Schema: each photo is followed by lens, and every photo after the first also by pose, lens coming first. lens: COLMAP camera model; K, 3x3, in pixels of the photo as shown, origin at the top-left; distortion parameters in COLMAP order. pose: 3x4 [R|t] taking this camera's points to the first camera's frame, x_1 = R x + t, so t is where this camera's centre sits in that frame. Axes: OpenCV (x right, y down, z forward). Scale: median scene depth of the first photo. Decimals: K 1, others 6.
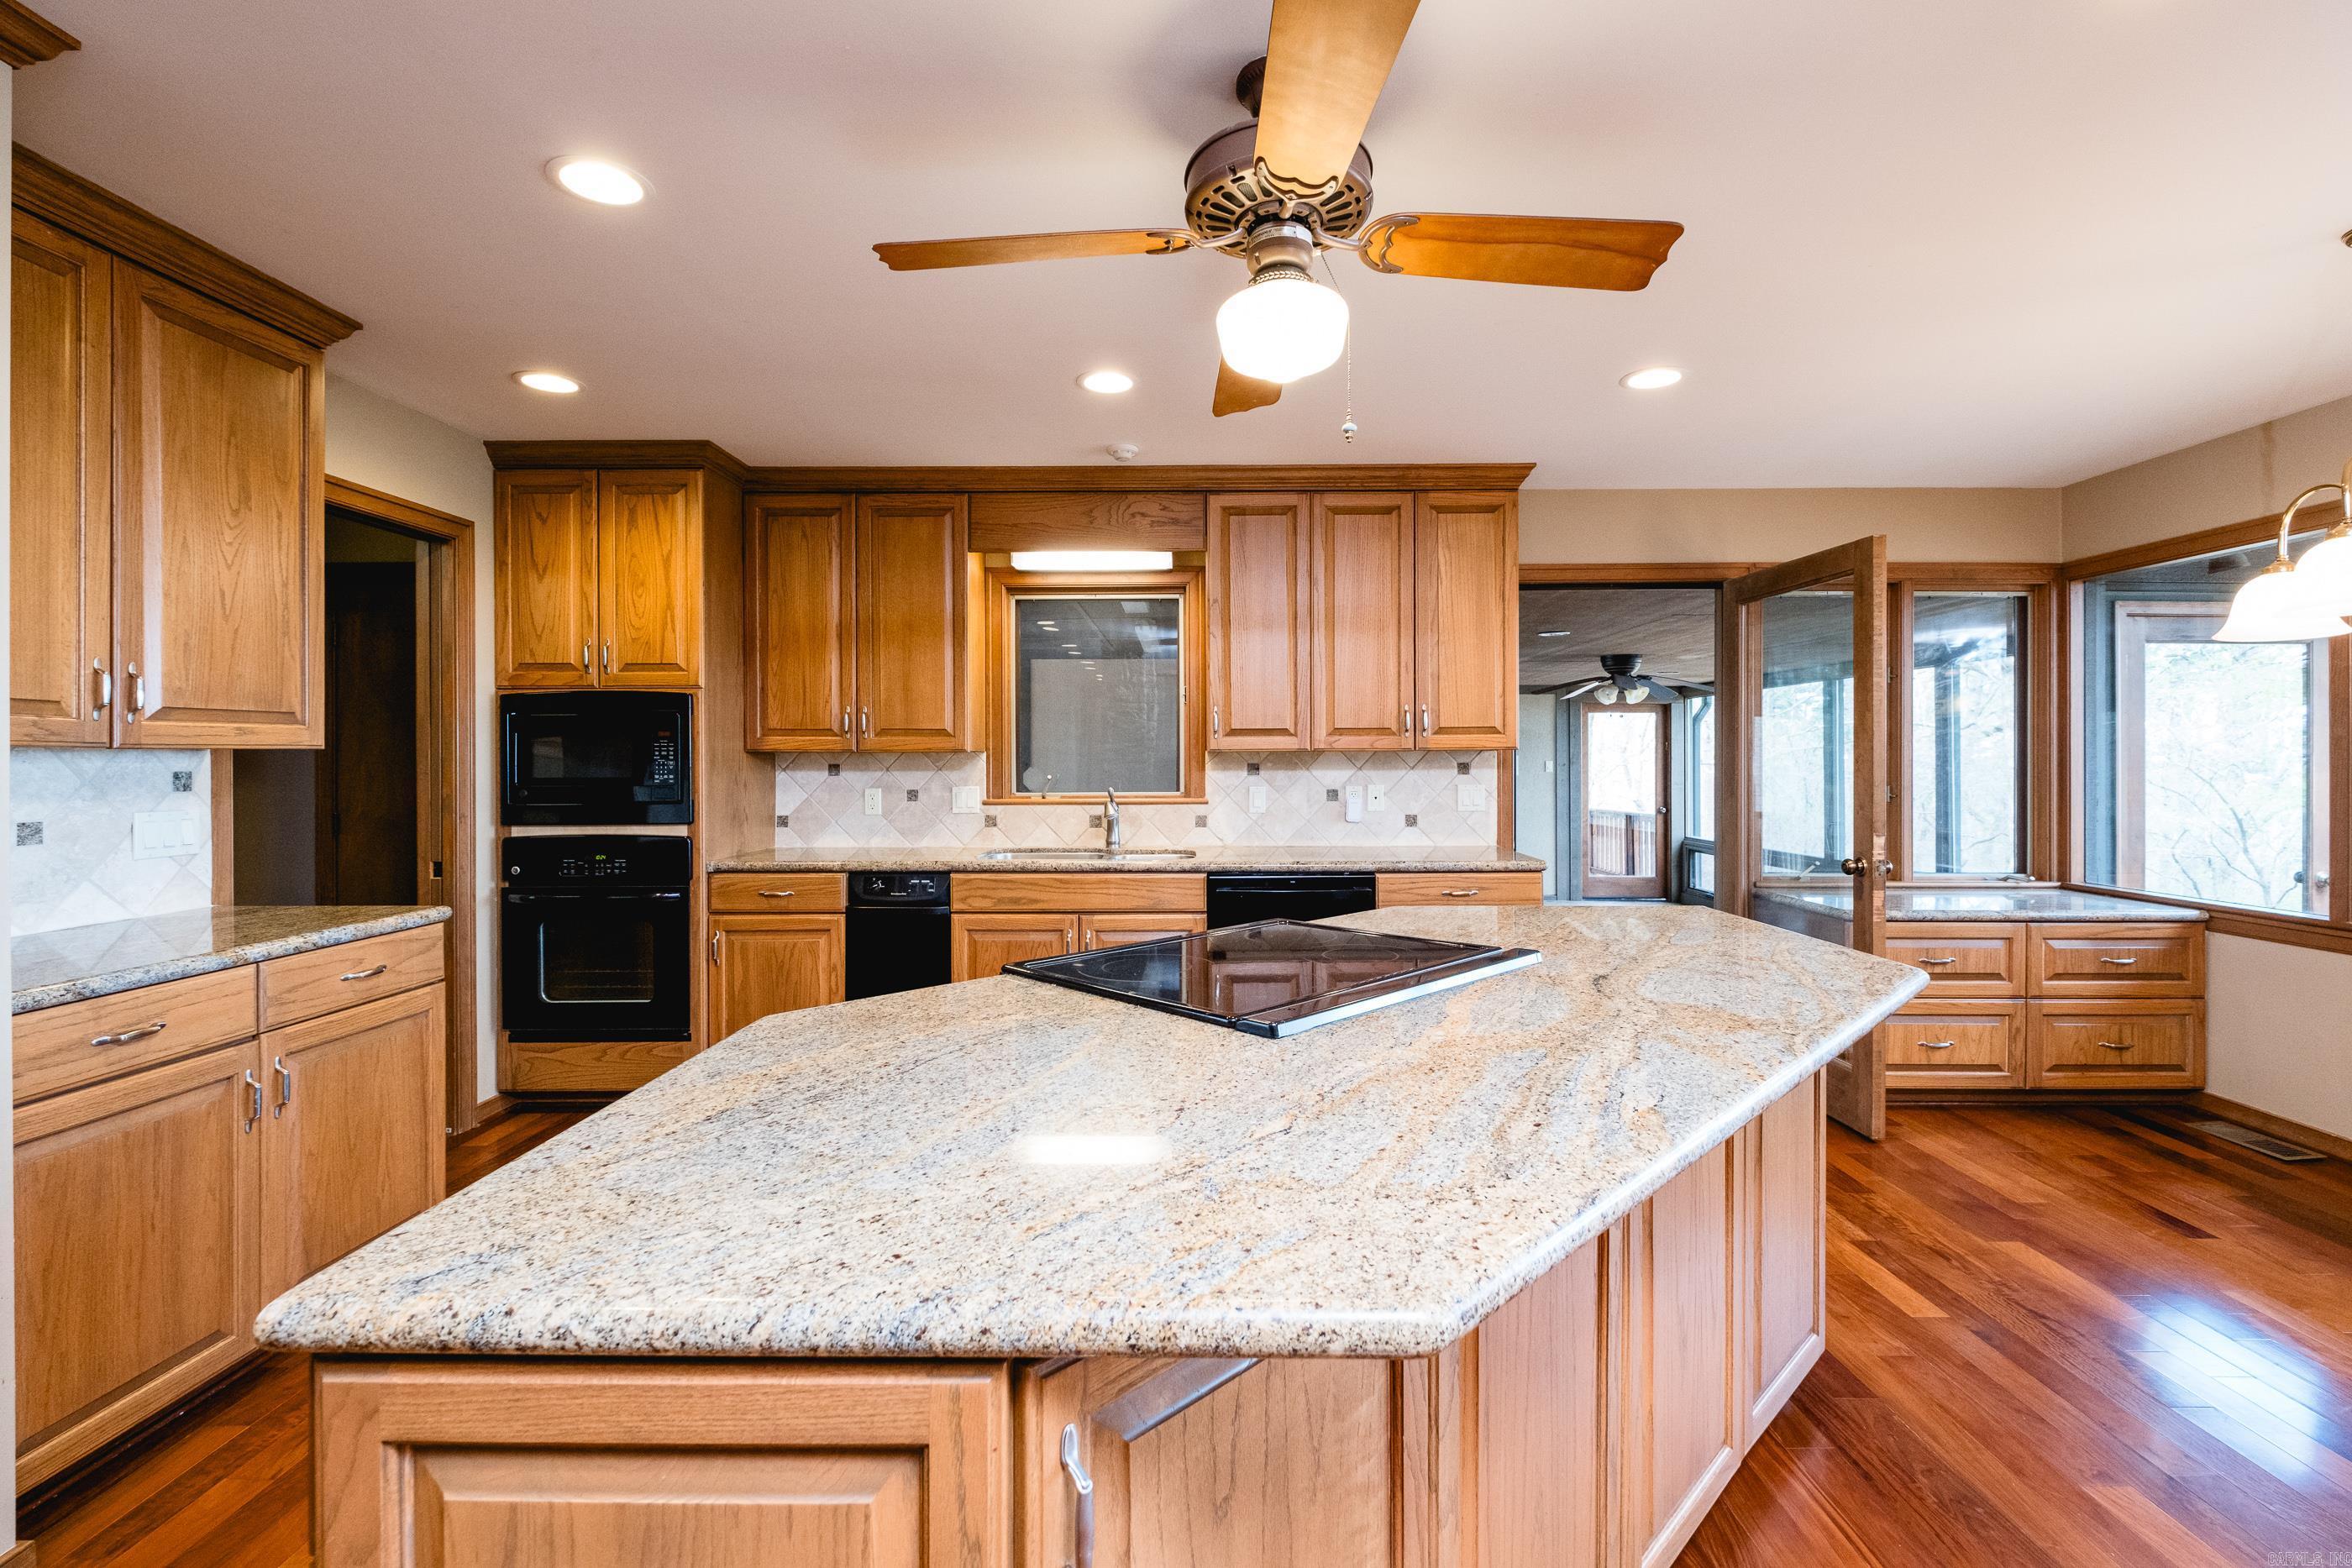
lens RADIAL K [[1018.5, 0, 1194.9], [0, 1018.5, 768.0], [0, 0, 1]] dist [0.003019, -0.001543]
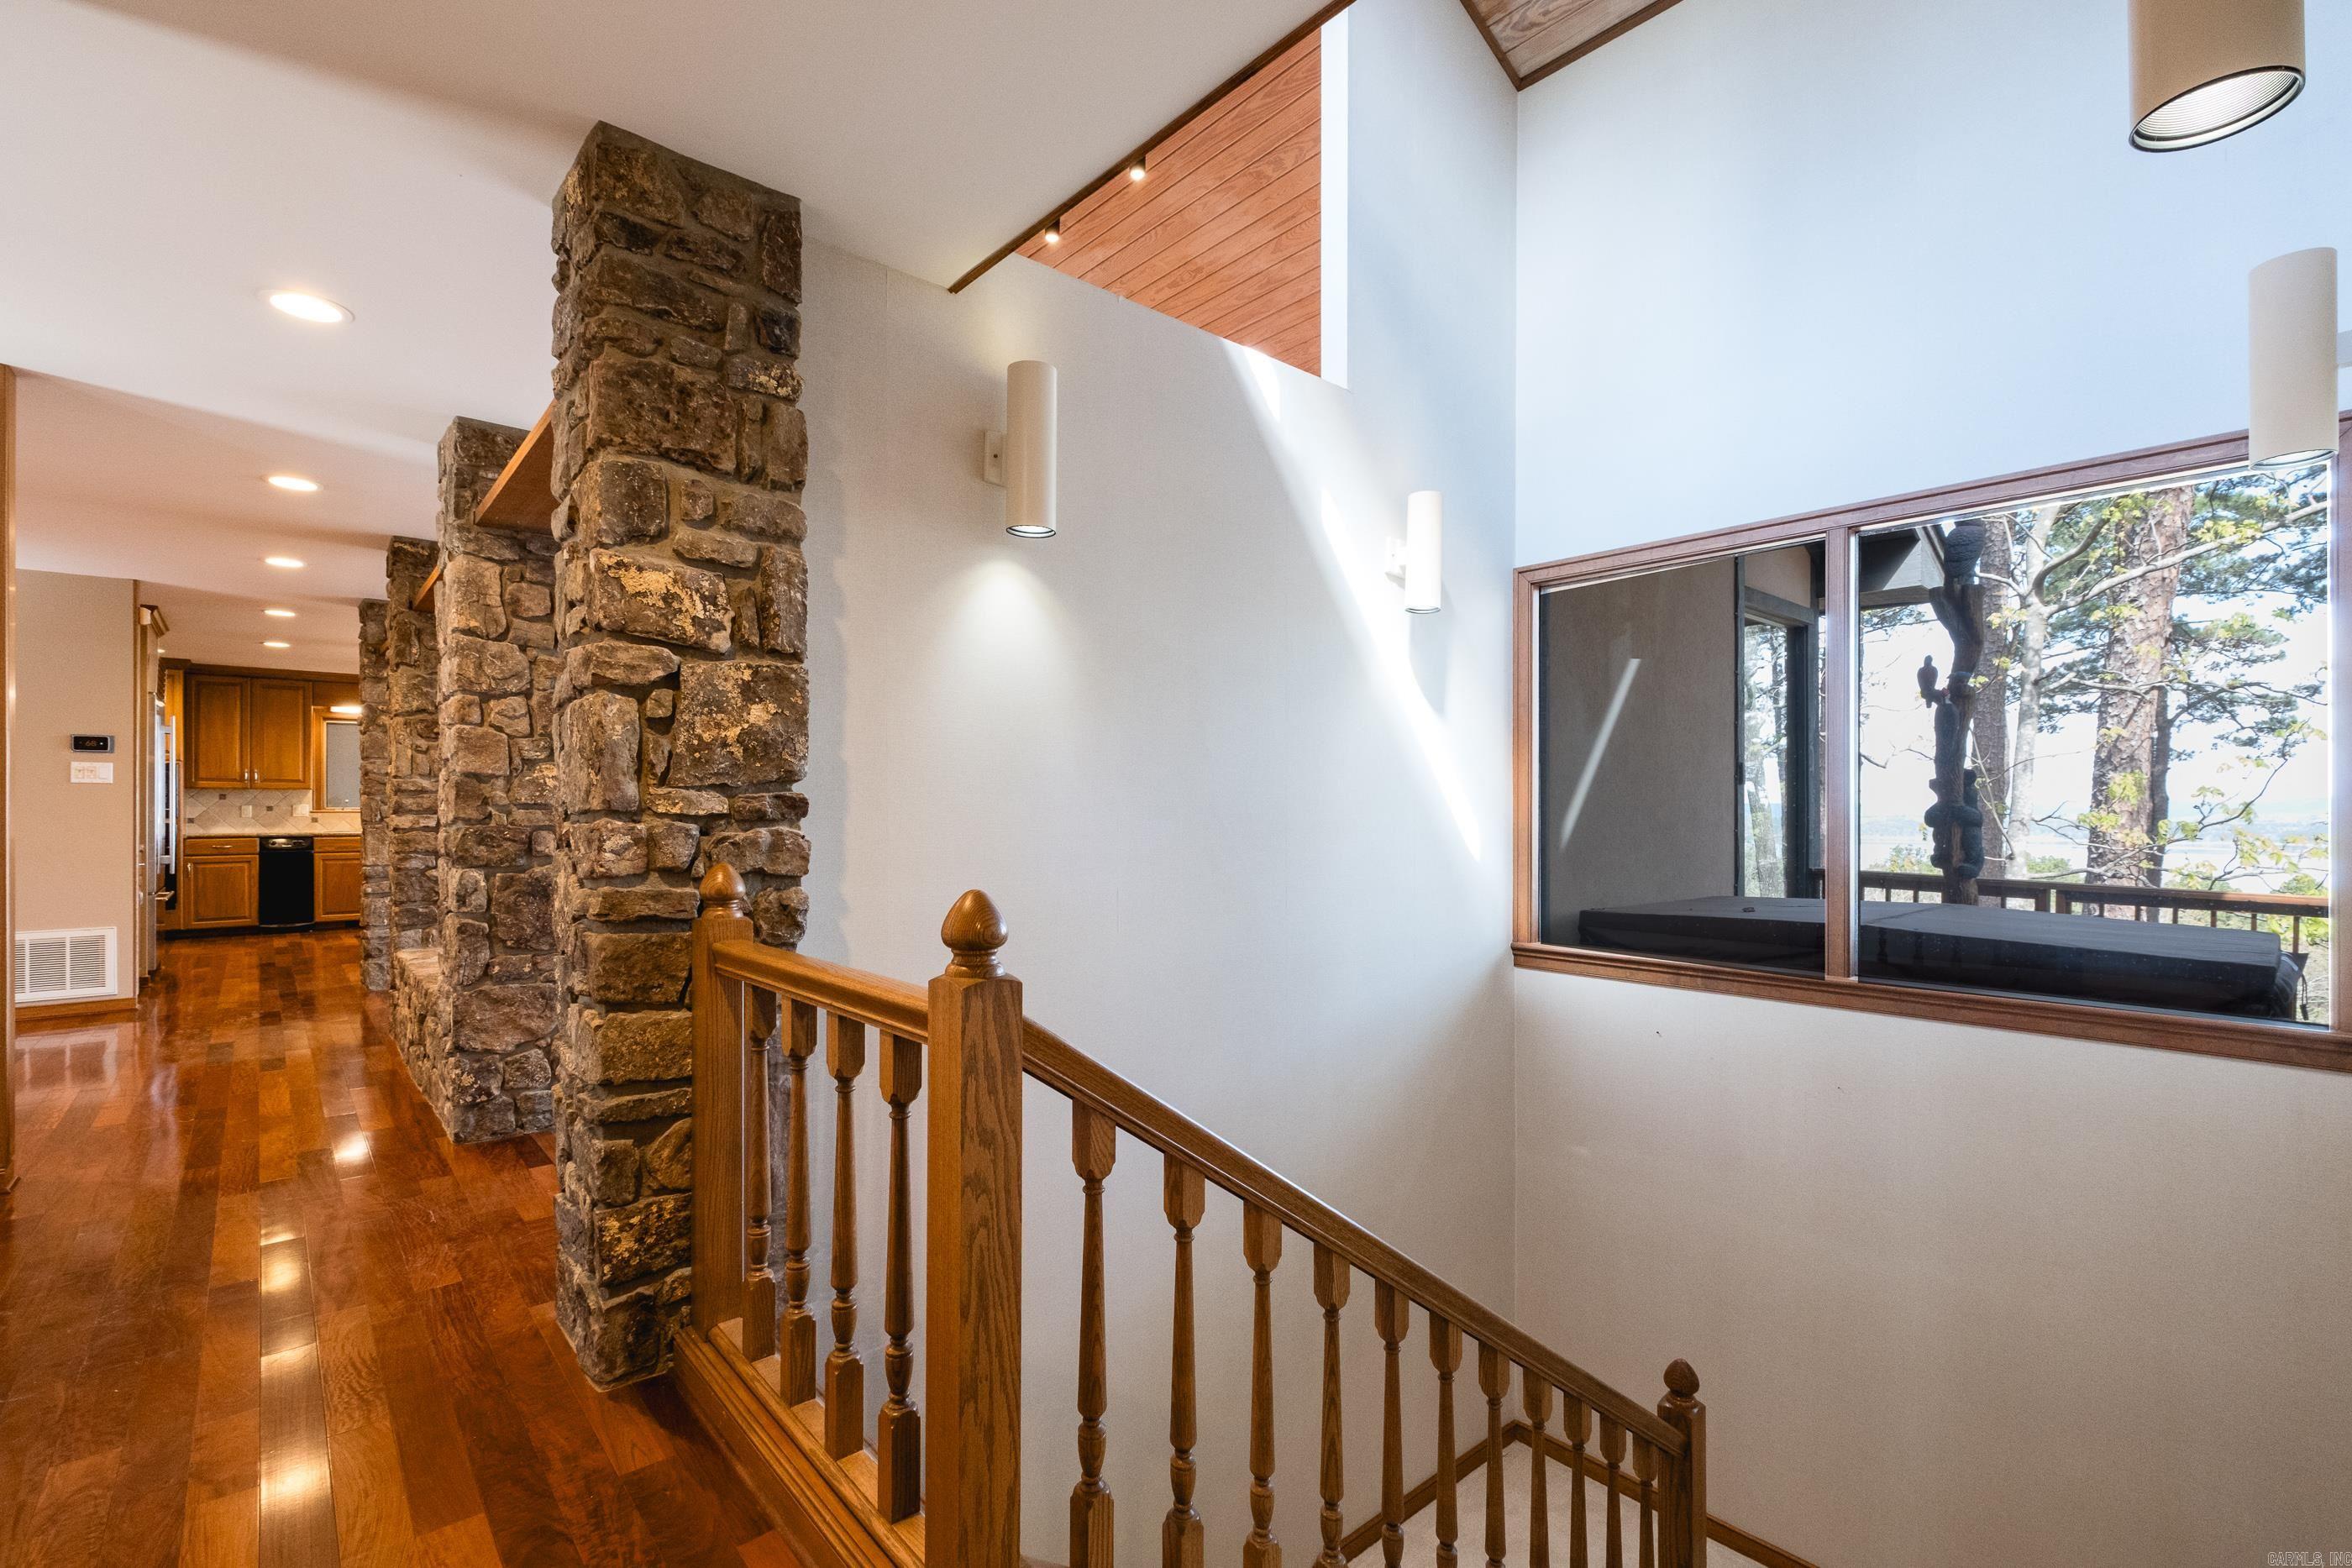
lens RADIAL K [[1018.5, 0, 1154.1], [0, 1018.5, 804.1], [0, 0, 1]] dist [0.003019, -0.001543]
pose [[0.748399, 0.006410, 0.663218, -0.357565], [0.000521, 0.999947, -0.010253, 0.047211], [-0.663248, 0.008019, 0.748356, -2.286379]]
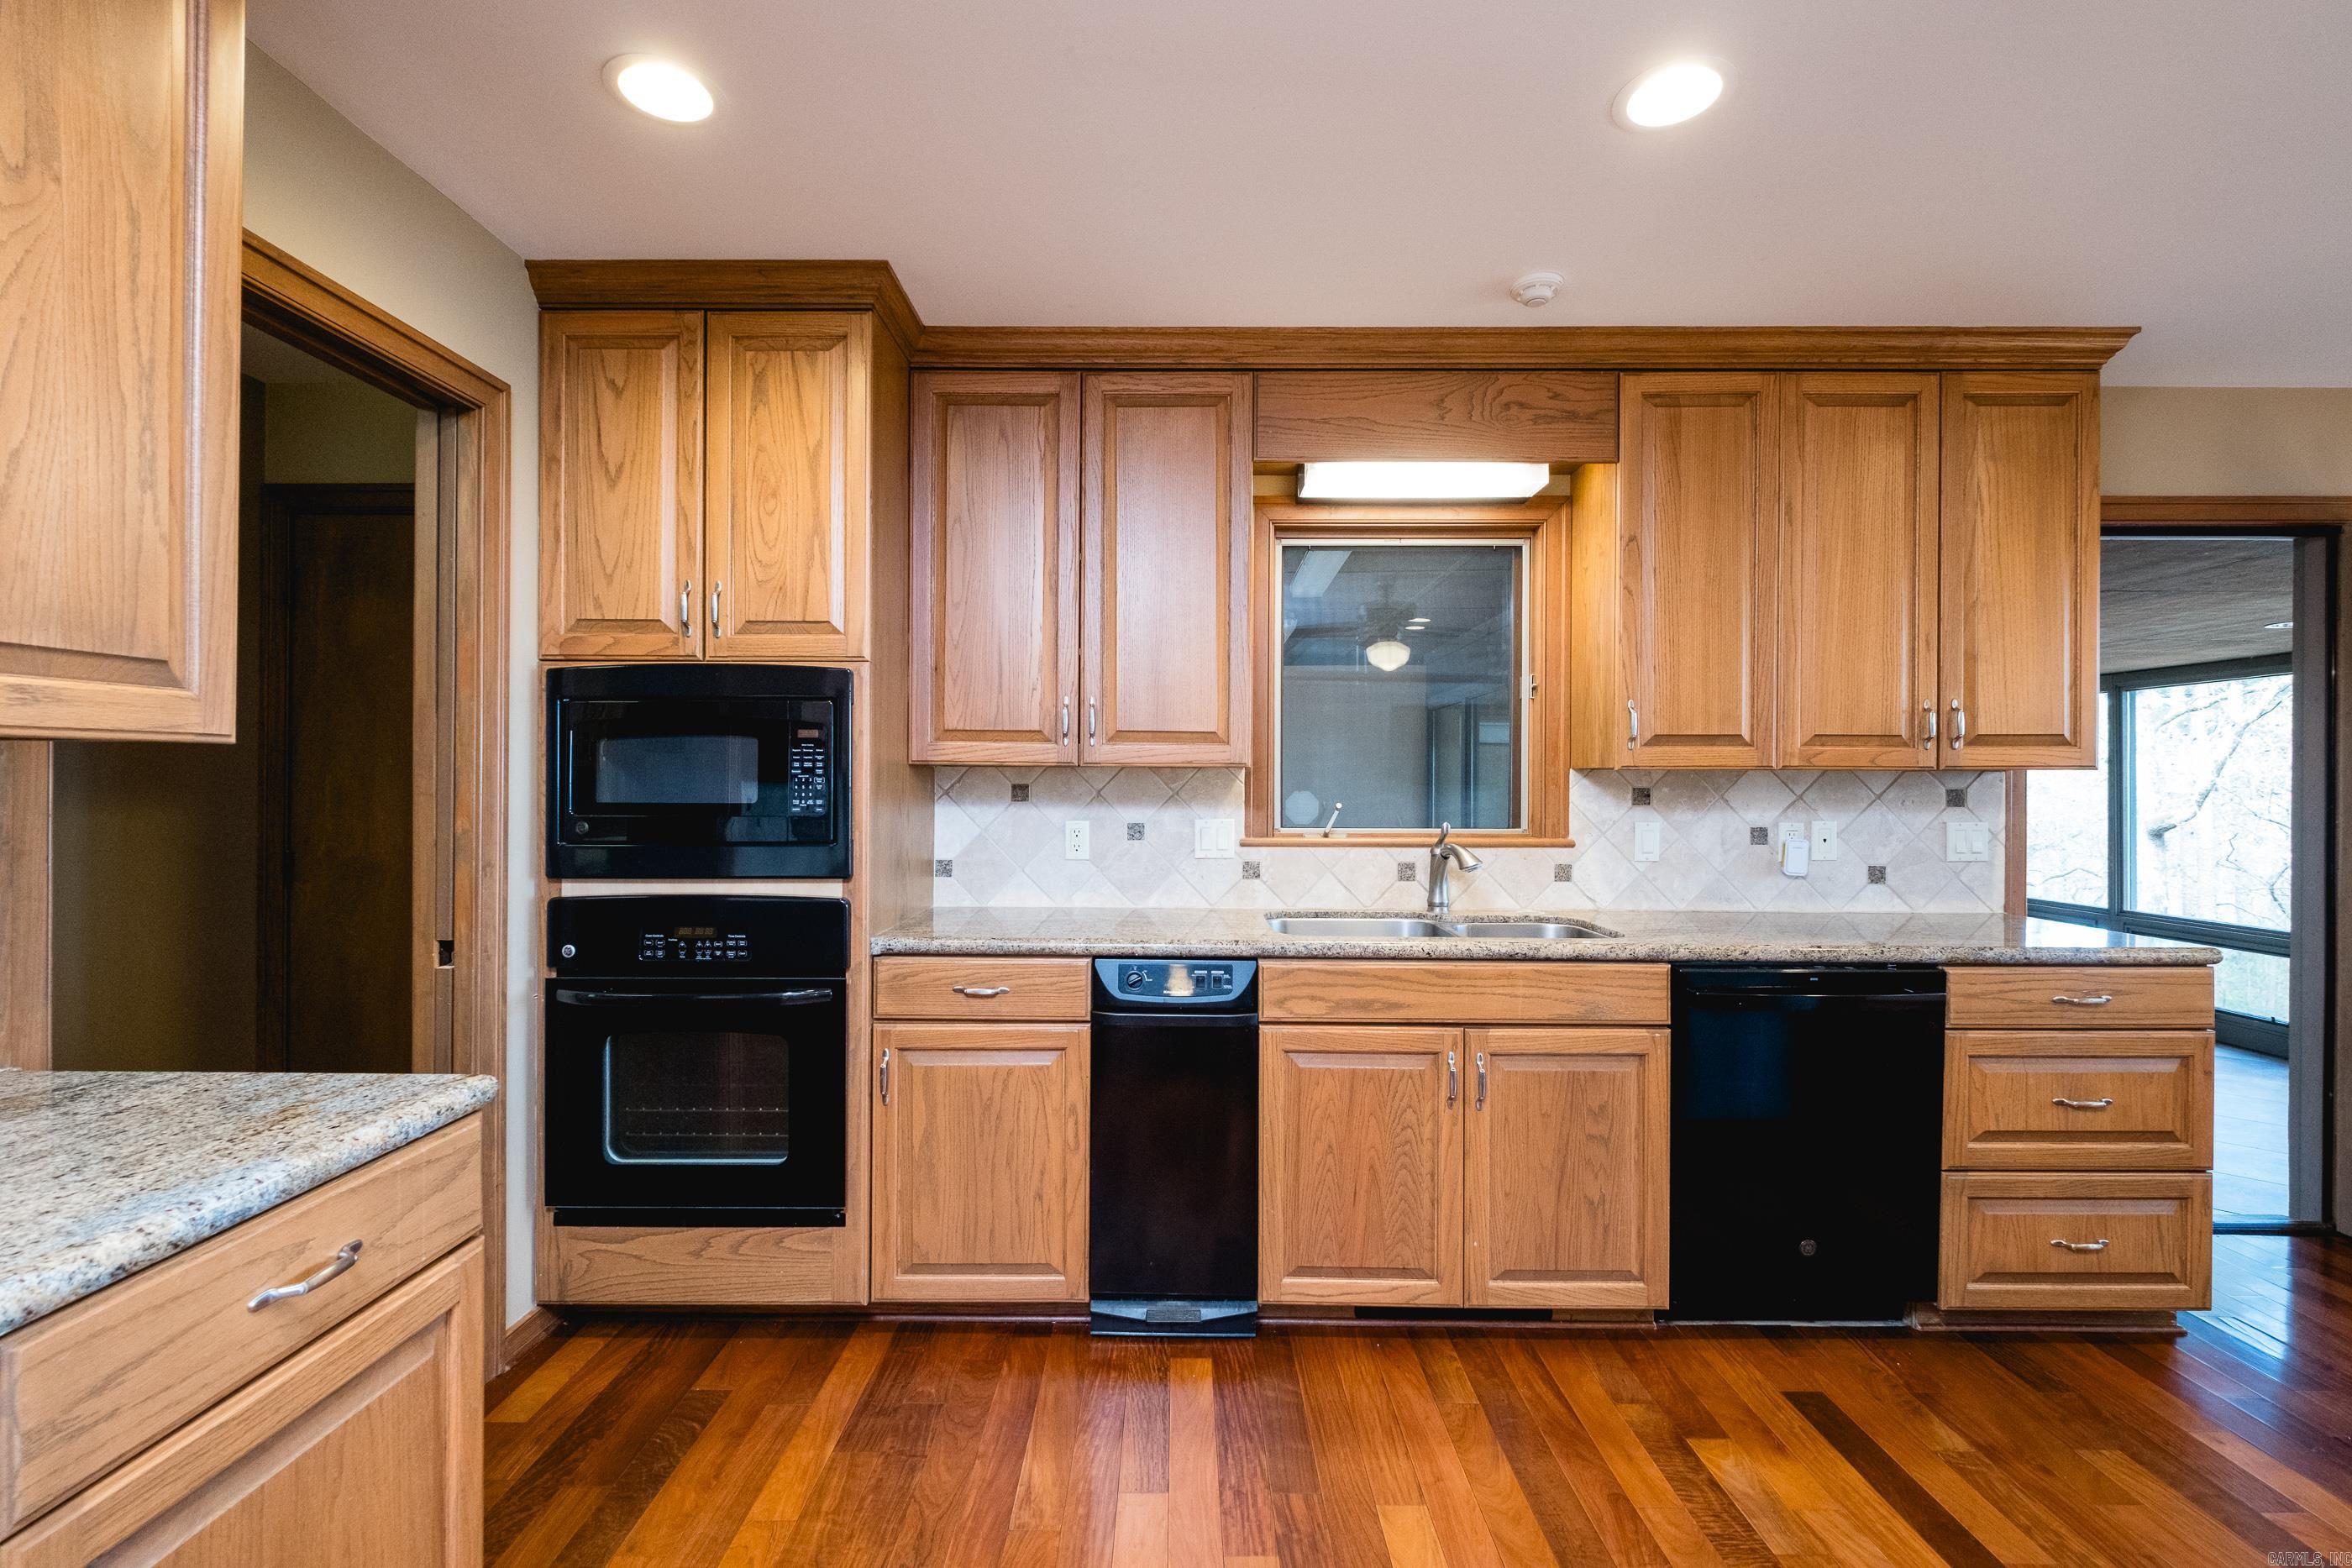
lens RADIAL K [[1018.5, 0, 1162.9], [0, 1018.5, 788.3], [0, 0, 1]] dist [0.003019, -0.001543]
pose [[0.999965, 0.007407, -0.004016, -0.296968], [-0.007422, 0.999966, -0.003675, 0.000610], [0.003988, 0.003705, 0.999985, 0.372766]]
